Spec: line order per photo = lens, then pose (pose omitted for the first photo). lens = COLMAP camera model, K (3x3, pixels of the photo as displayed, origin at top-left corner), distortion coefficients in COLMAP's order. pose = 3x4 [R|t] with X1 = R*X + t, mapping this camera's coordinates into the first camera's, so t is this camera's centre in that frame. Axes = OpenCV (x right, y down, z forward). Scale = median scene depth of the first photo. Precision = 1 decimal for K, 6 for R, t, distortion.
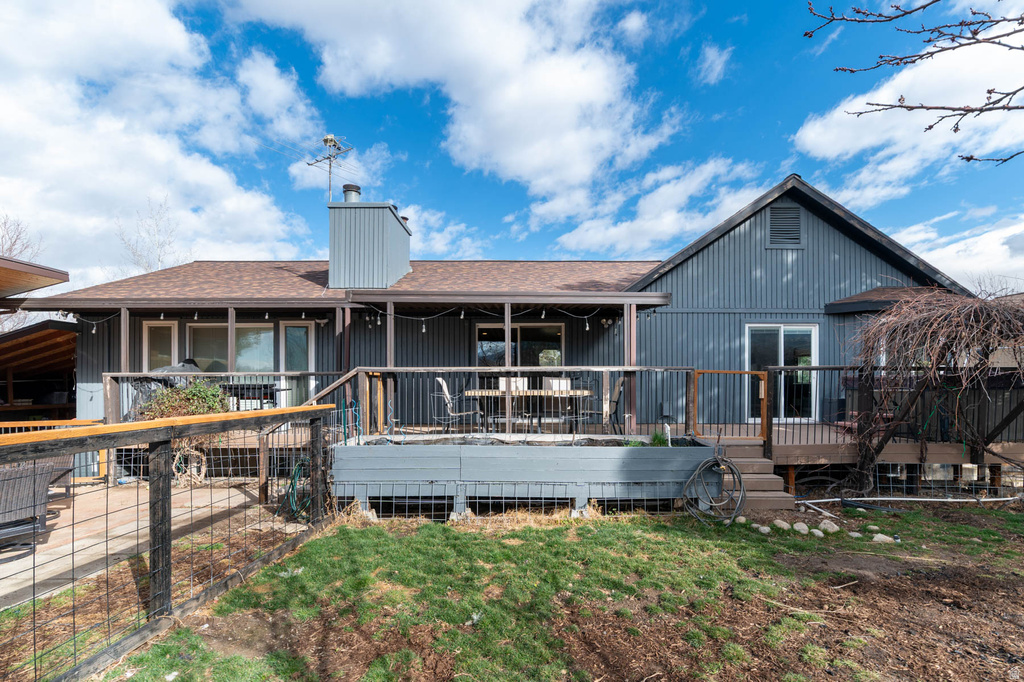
lens RADIAL K [[497.8, 0, 516.4], [0, 497.8, 380.5], [0, 0, 1]] dist [0.000316, -0.000503]
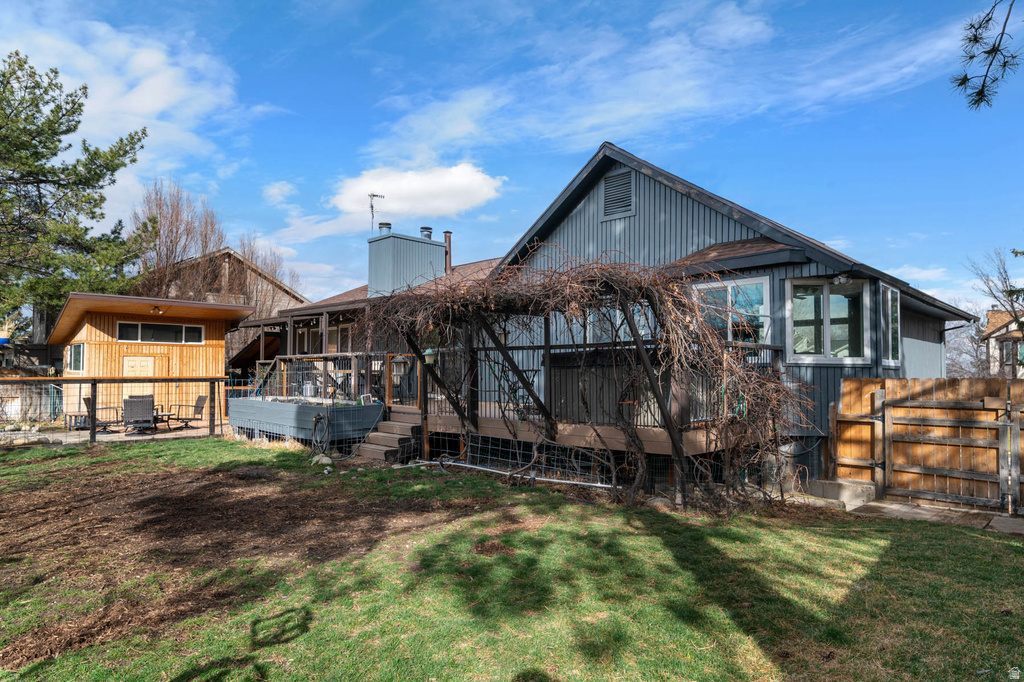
lens RADIAL K [[610.6, 0, 512.4], [0, 610.6, 339.7], [0, 0, 1]] dist [0.003783, -0.000275]
pose [[0.714713, -0.036053, -0.698488, 1.198445], [0.006357, 0.998964, -0.045058, 0.012244], [0.699389, 0.027763, 0.714202, 0.052293]]
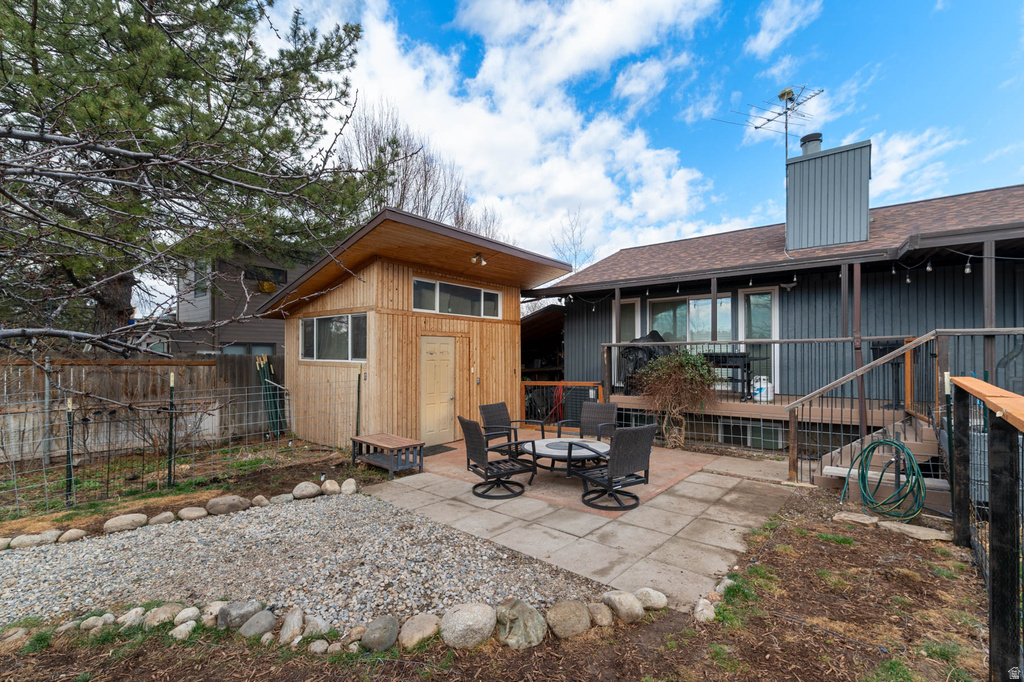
lens RADIAL K [[449.6, 0, 520.3], [0, 449.6, 347.0], [0, 0, 1]] dist [-0.002033, -0.000642]
pose [[0.782582, -0.012059, -0.622431, -0.264015], [0.007746, 0.999924, -0.009633, 0.001716], [0.622499, 0.002717, 0.782616, 0.020450]]
